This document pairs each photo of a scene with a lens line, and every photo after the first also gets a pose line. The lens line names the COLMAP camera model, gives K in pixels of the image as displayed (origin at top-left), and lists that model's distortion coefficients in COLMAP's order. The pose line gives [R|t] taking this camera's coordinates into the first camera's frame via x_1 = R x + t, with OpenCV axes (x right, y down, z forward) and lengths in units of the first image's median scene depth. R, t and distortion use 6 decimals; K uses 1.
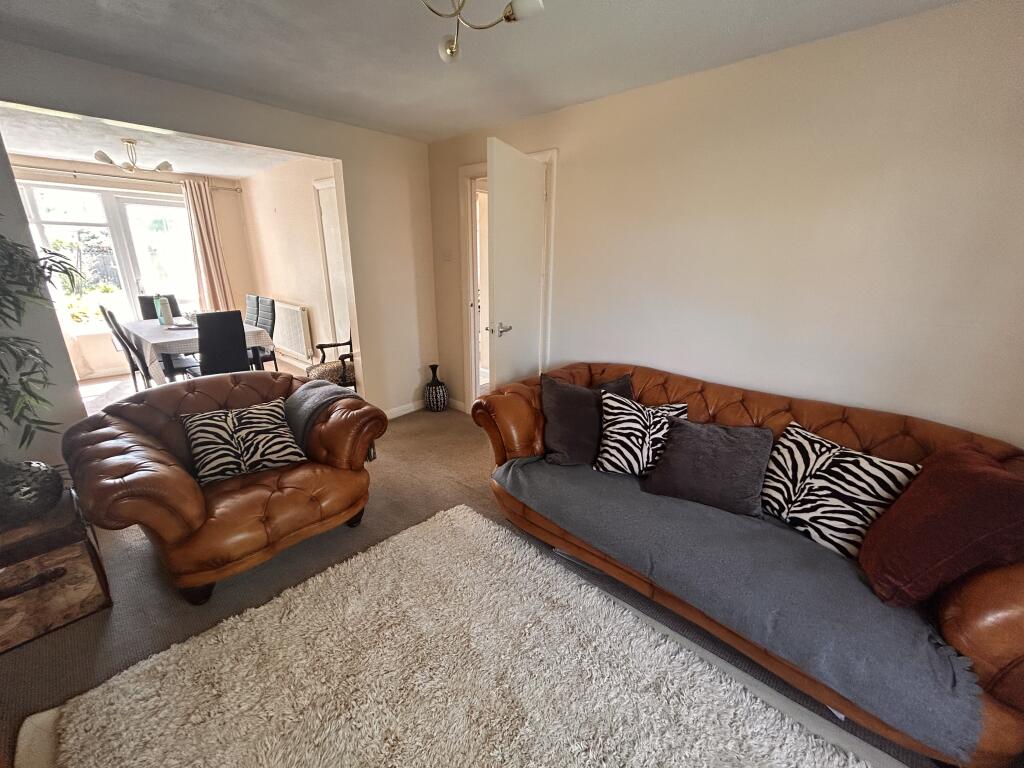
lens RADIAL K [[415.3, 0, 516.3], [0, 415.3, 384.4], [0, 0, 1]] dist [0.000061, 0.000008]
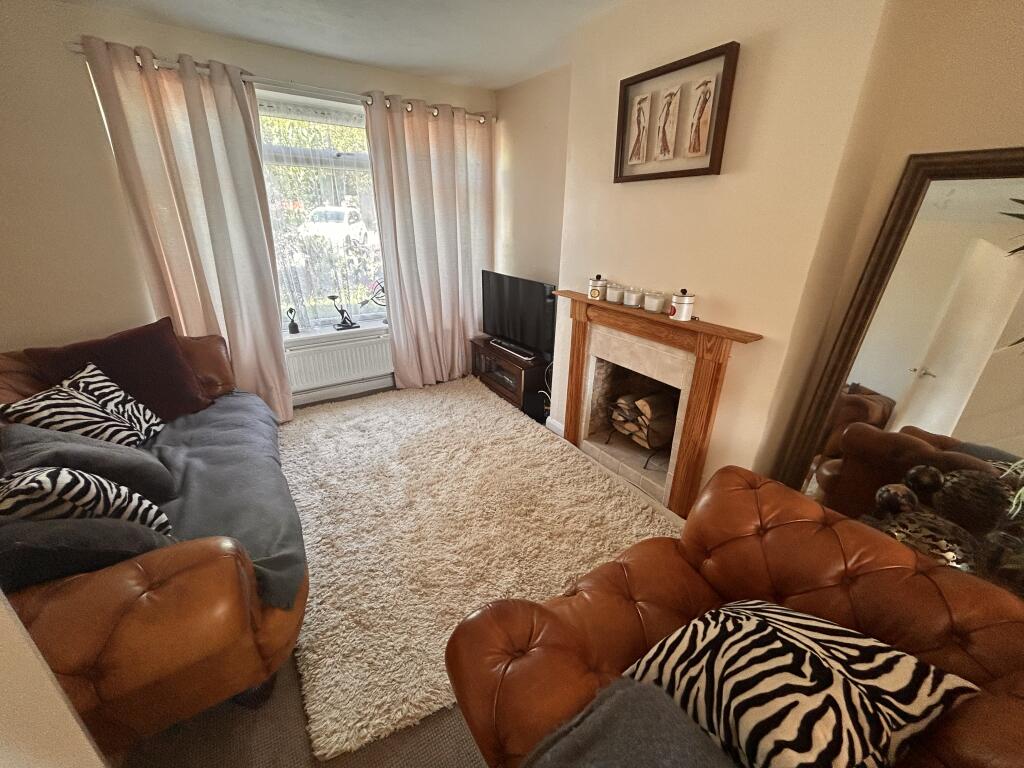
lens RADIAL K [[415.3, 0, 515.2], [0, 415.3, 380.8], [0, 0, 1]] dist [0.000061, 0.000008]
pose [[-0.968243, -0.119552, 0.219576, -0.594514], [0.047649, 0.773919, 0.631490, -0.489310], [-0.245430, 0.621898, -0.743645, 1.540938]]
